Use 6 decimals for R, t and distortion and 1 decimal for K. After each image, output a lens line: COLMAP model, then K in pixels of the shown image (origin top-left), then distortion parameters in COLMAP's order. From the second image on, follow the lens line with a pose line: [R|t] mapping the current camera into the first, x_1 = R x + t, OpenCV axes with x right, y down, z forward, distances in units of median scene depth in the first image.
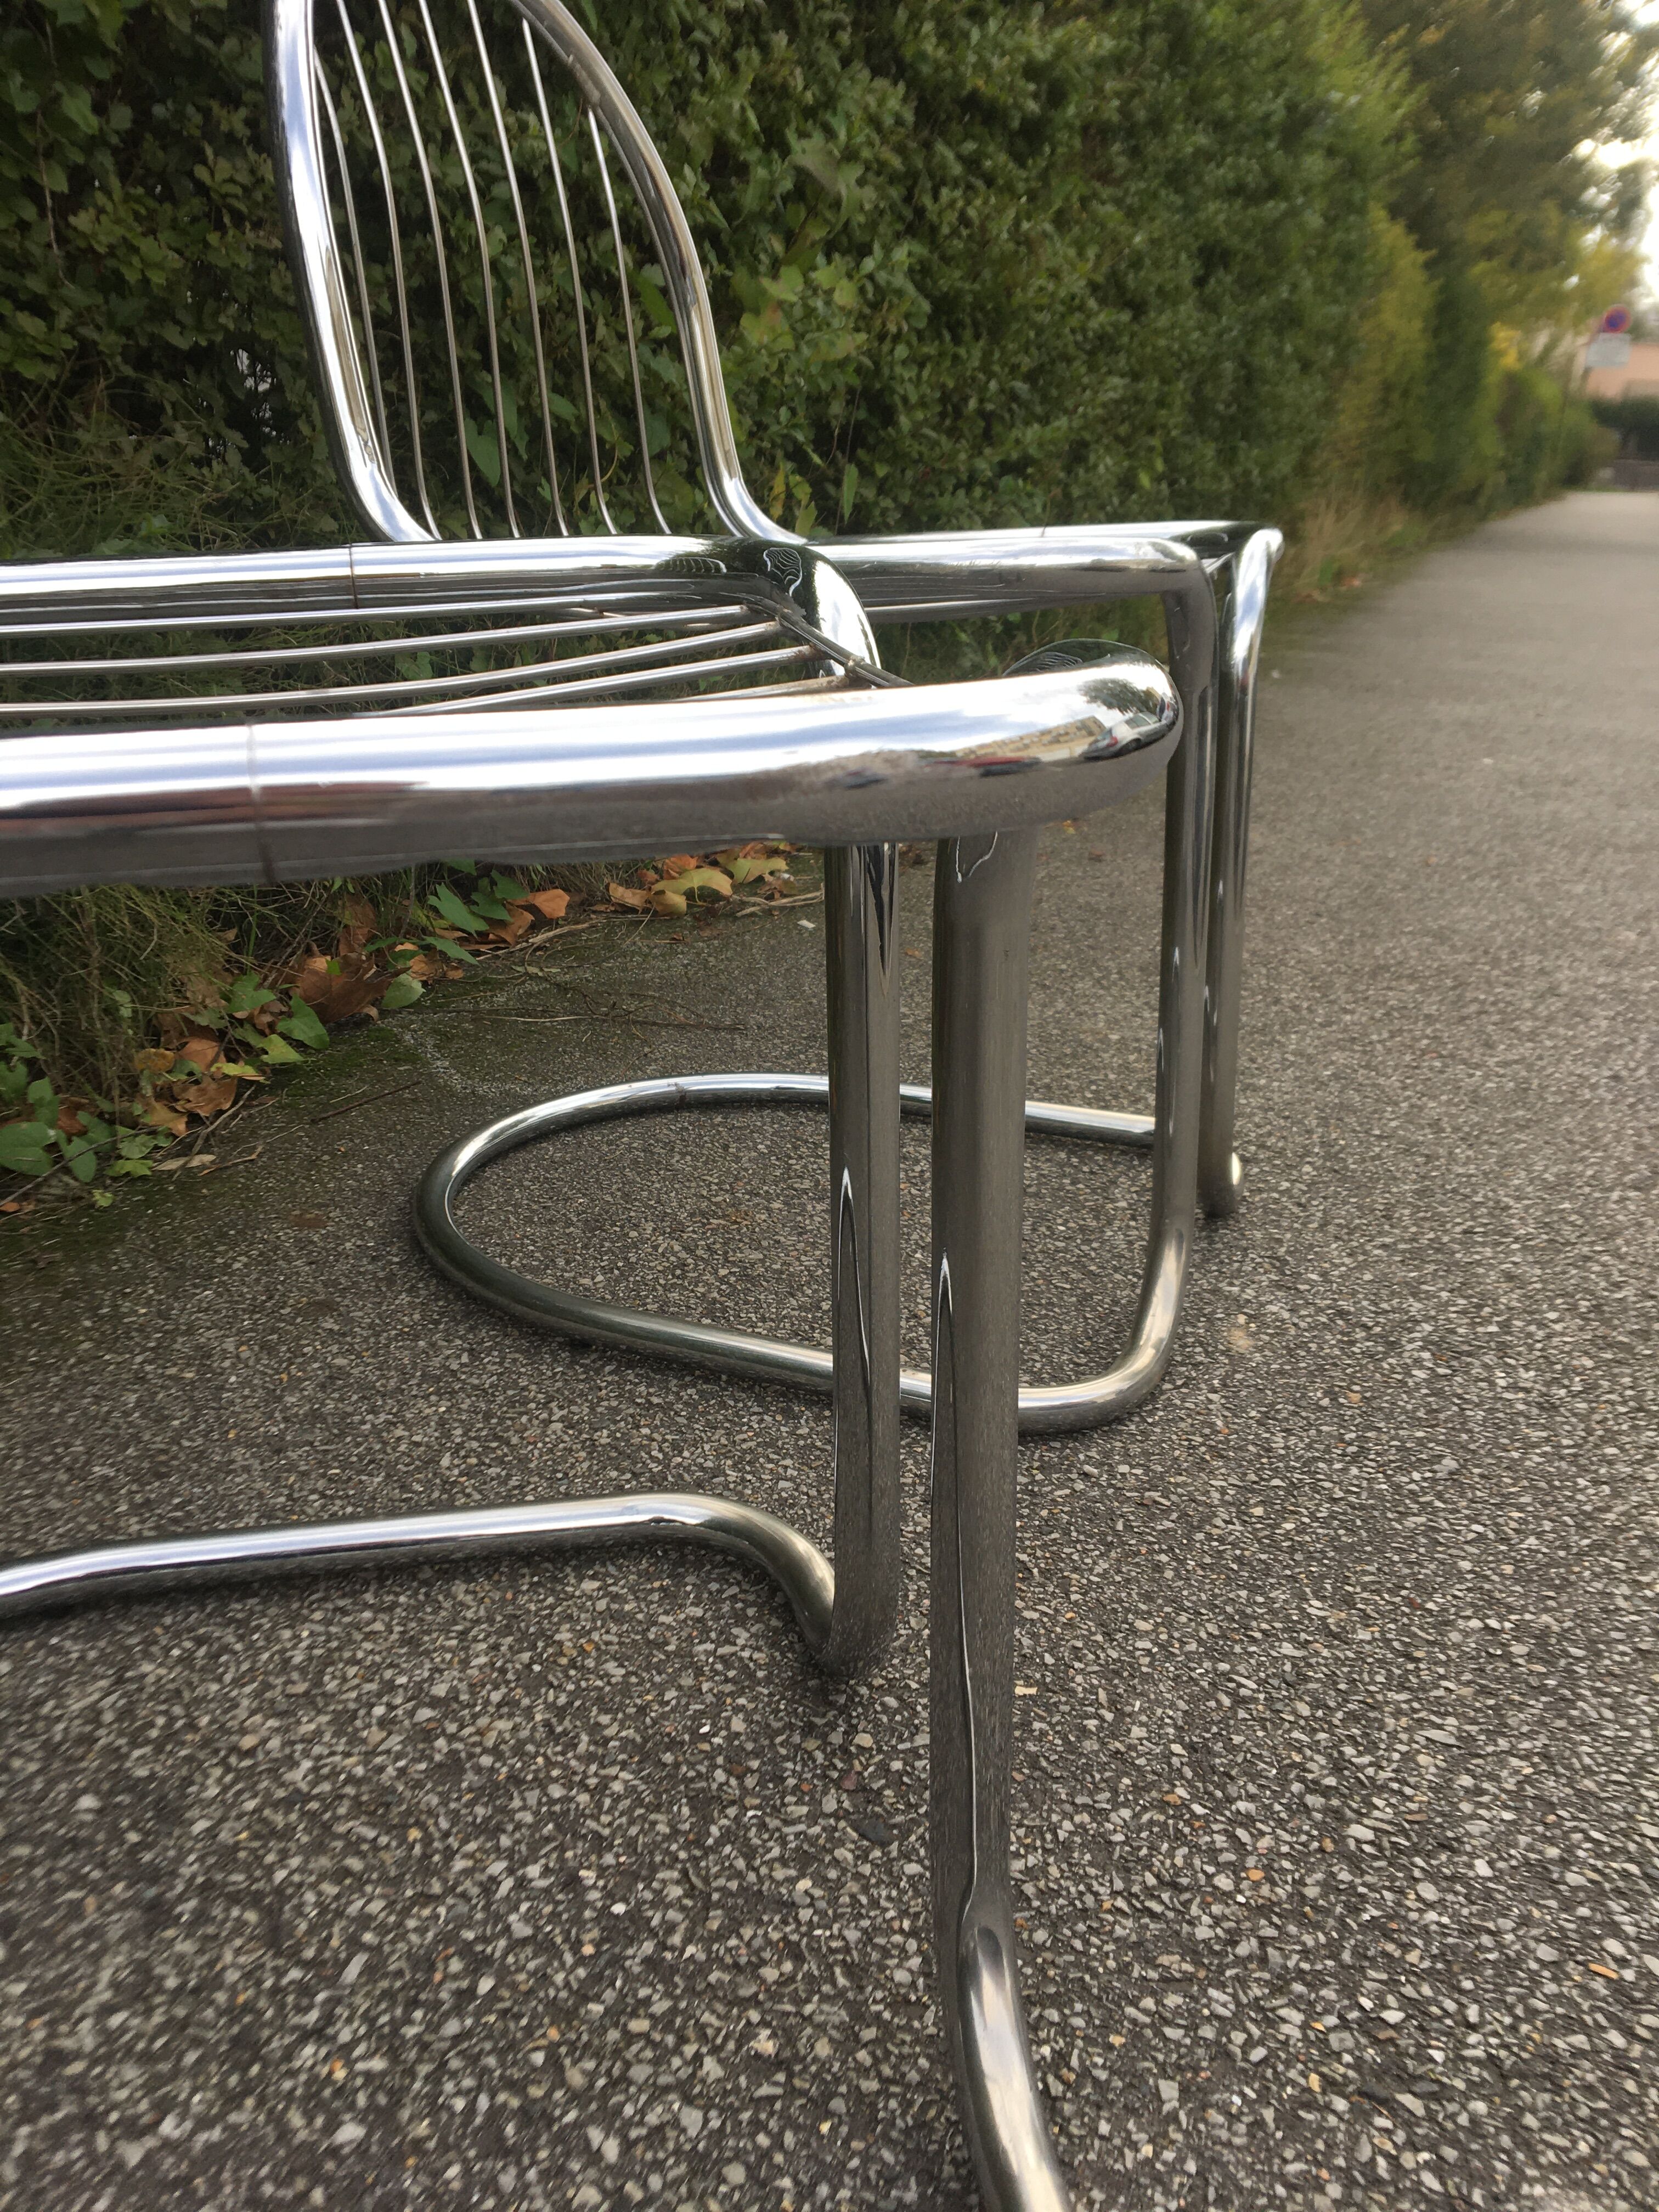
lens RADIAL K [[1844.0, 0, 825.4], [0, 1844.0, 1097.7], [0, 0, 1]] dist [0.111531, -0.173775]
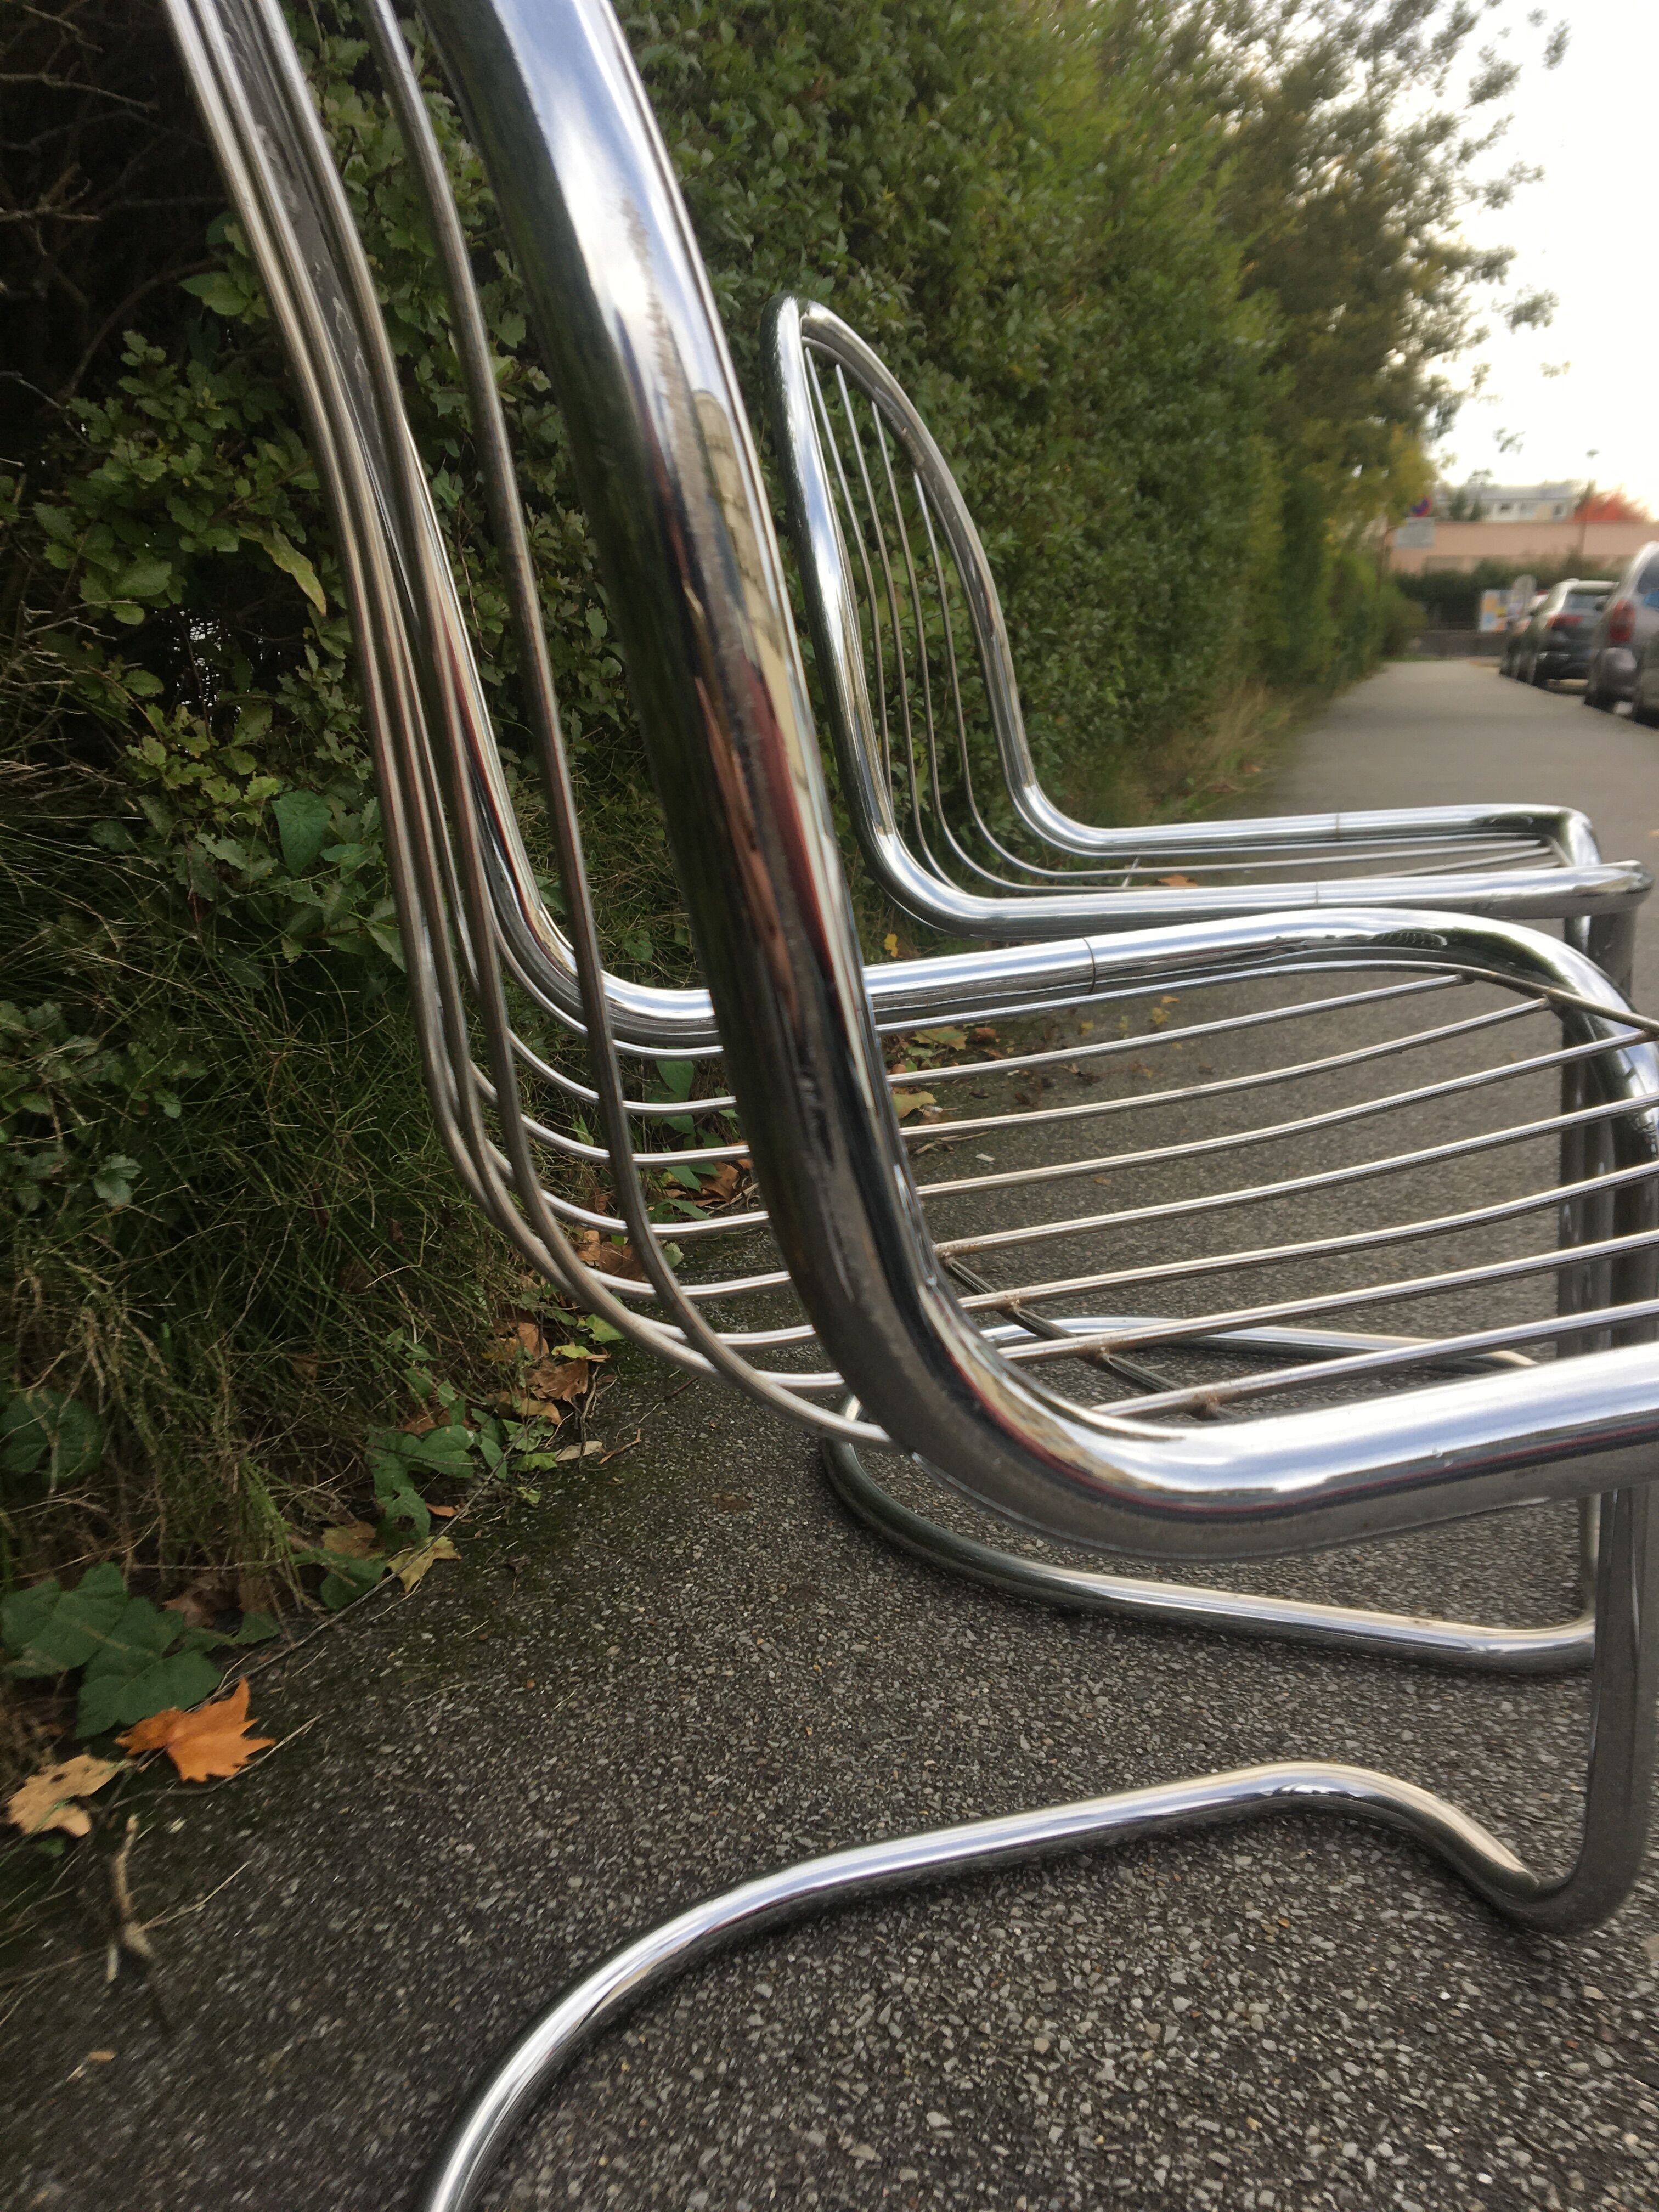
lens RADIAL K [[1867.3, 0, 832.2], [0, 1867.3, 1071.7], [0, 0, 1]] dist [0.071053, -0.080401]
pose [[0.995563, -0.057497, 0.074482, -0.476976], [0.065360, 0.992017, -0.107846, -0.093774], [-0.067687, 0.112236, 0.991374, -0.112222]]
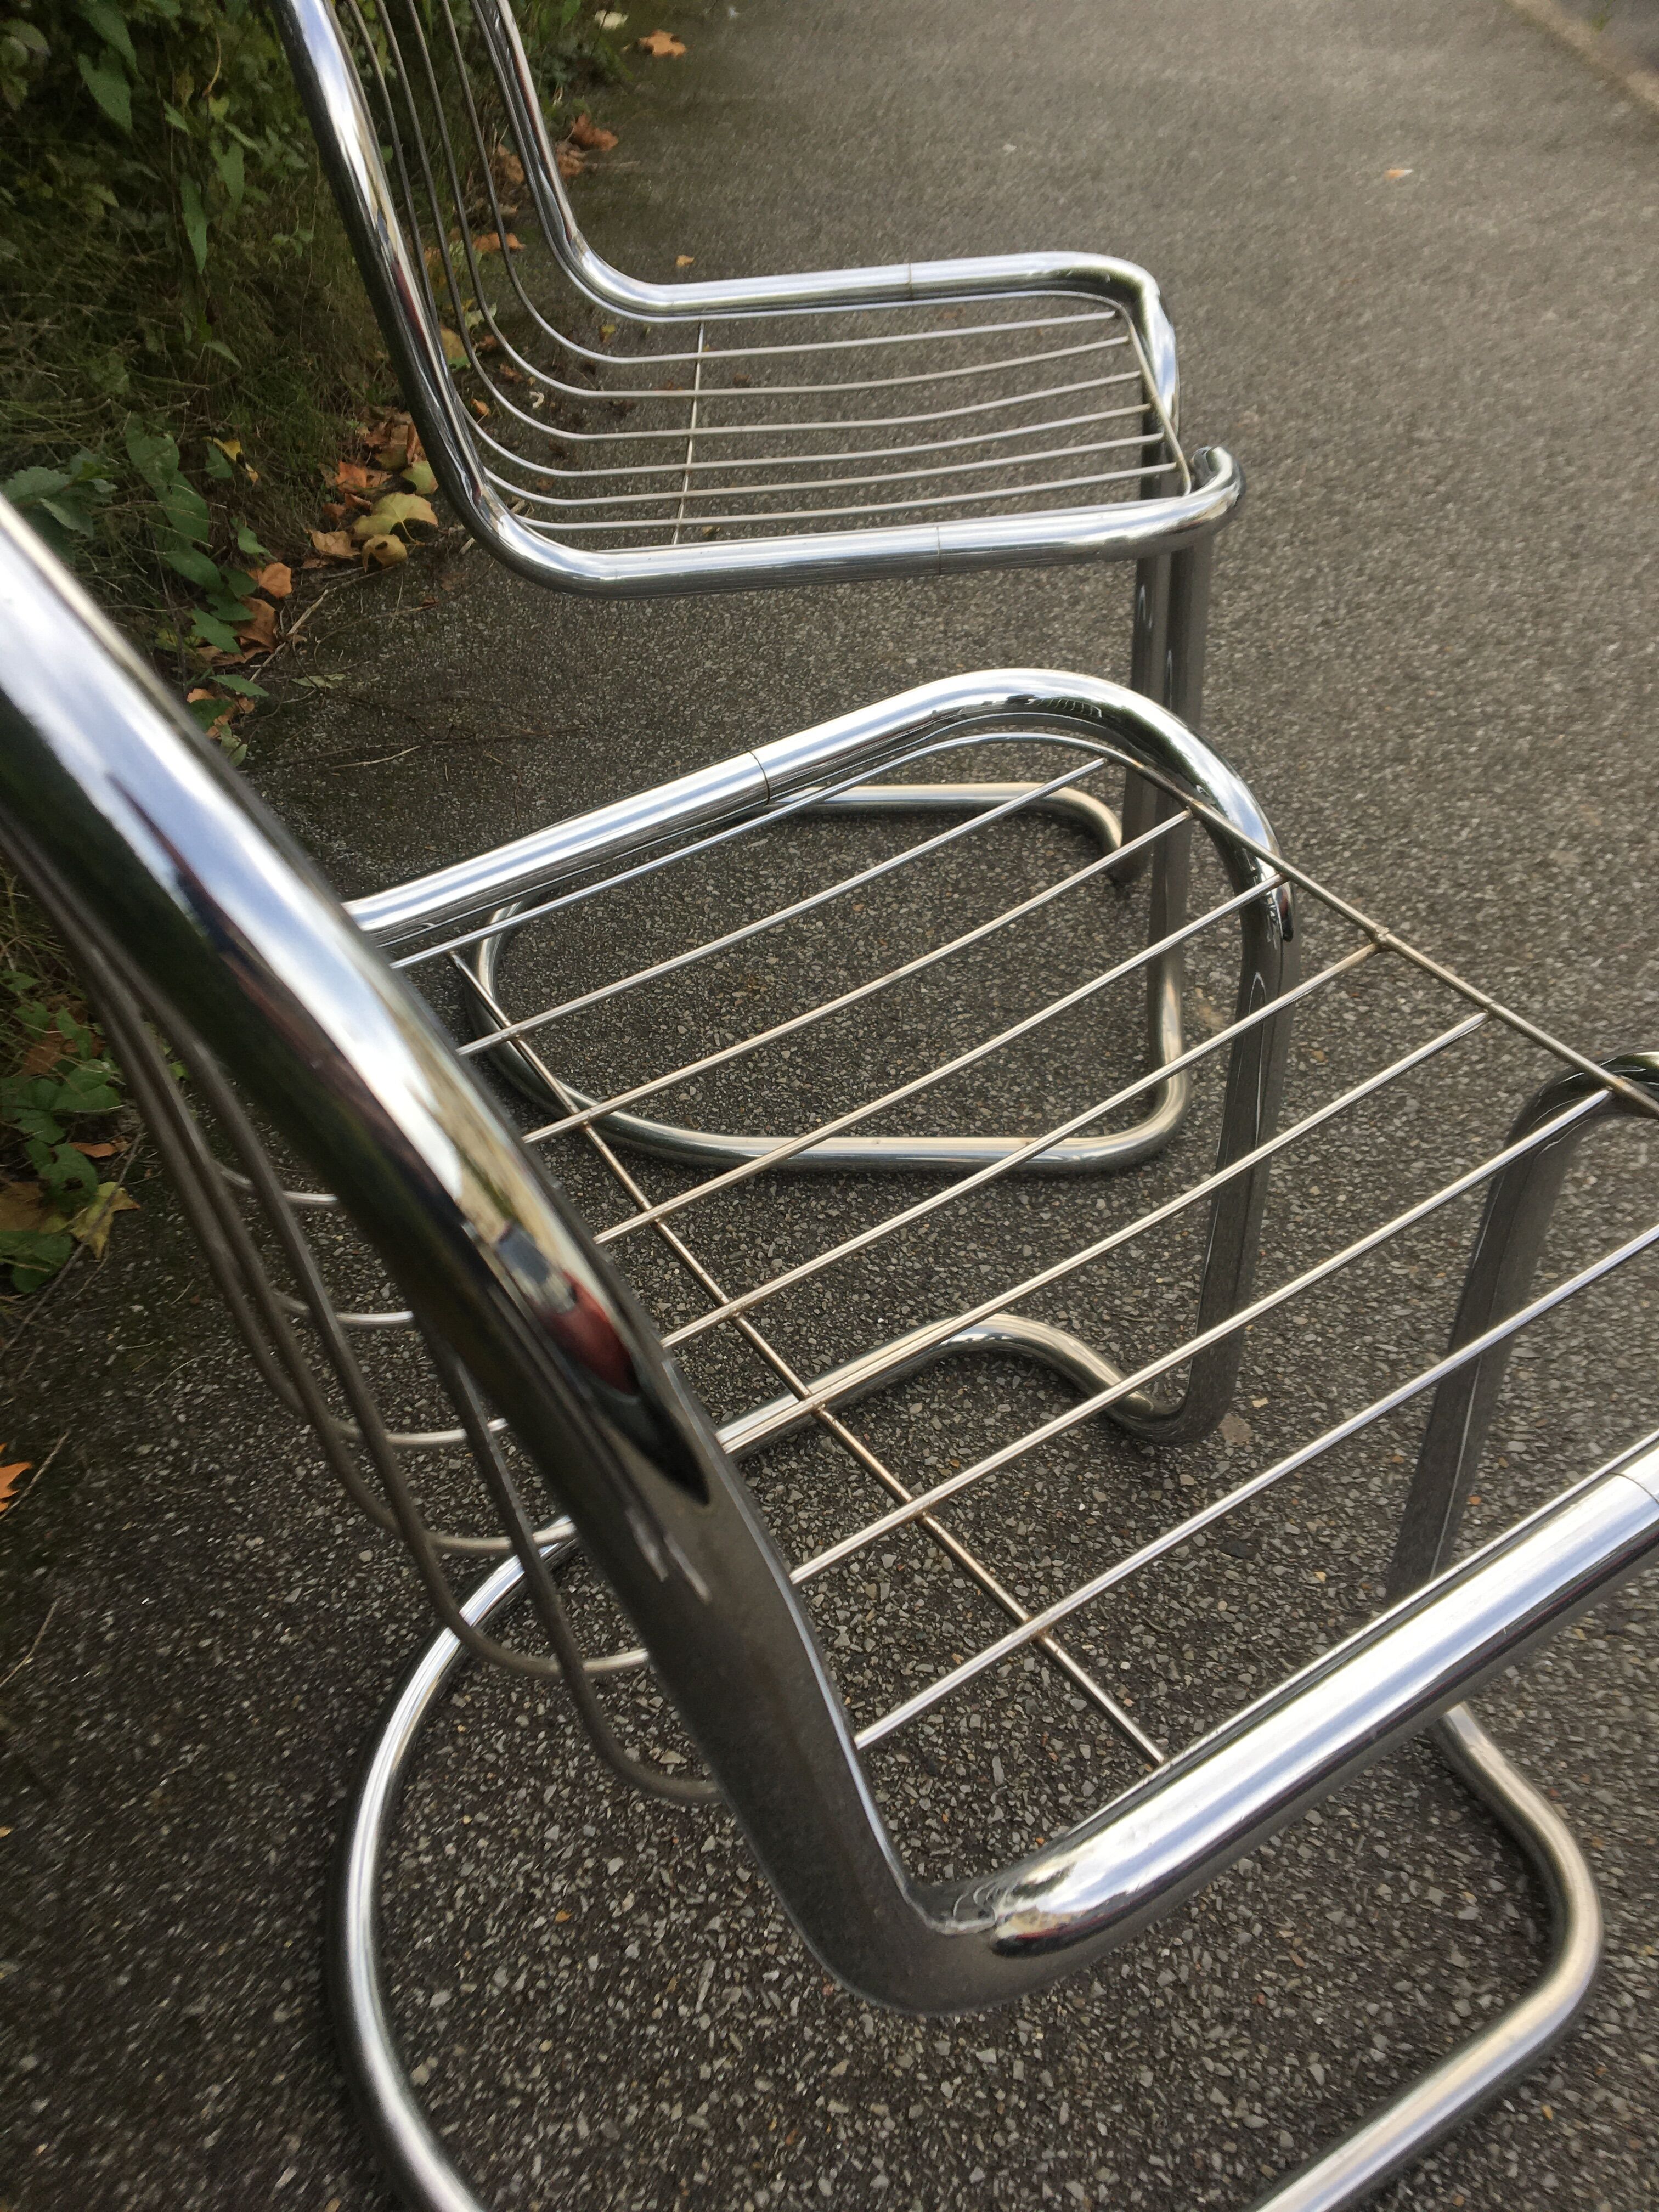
lens RADIAL K [[1844.0, 0, 825.4], [0, 1844.0, 1097.7], [0, 0, 1]] dist [0.111531, -0.173775]
pose [[0.934395, -0.252432, 0.251364, -0.524881], [0.145650, 0.914645, 0.377109, -0.496879], [-0.325103, -0.315758, 0.891406, -0.067574]]
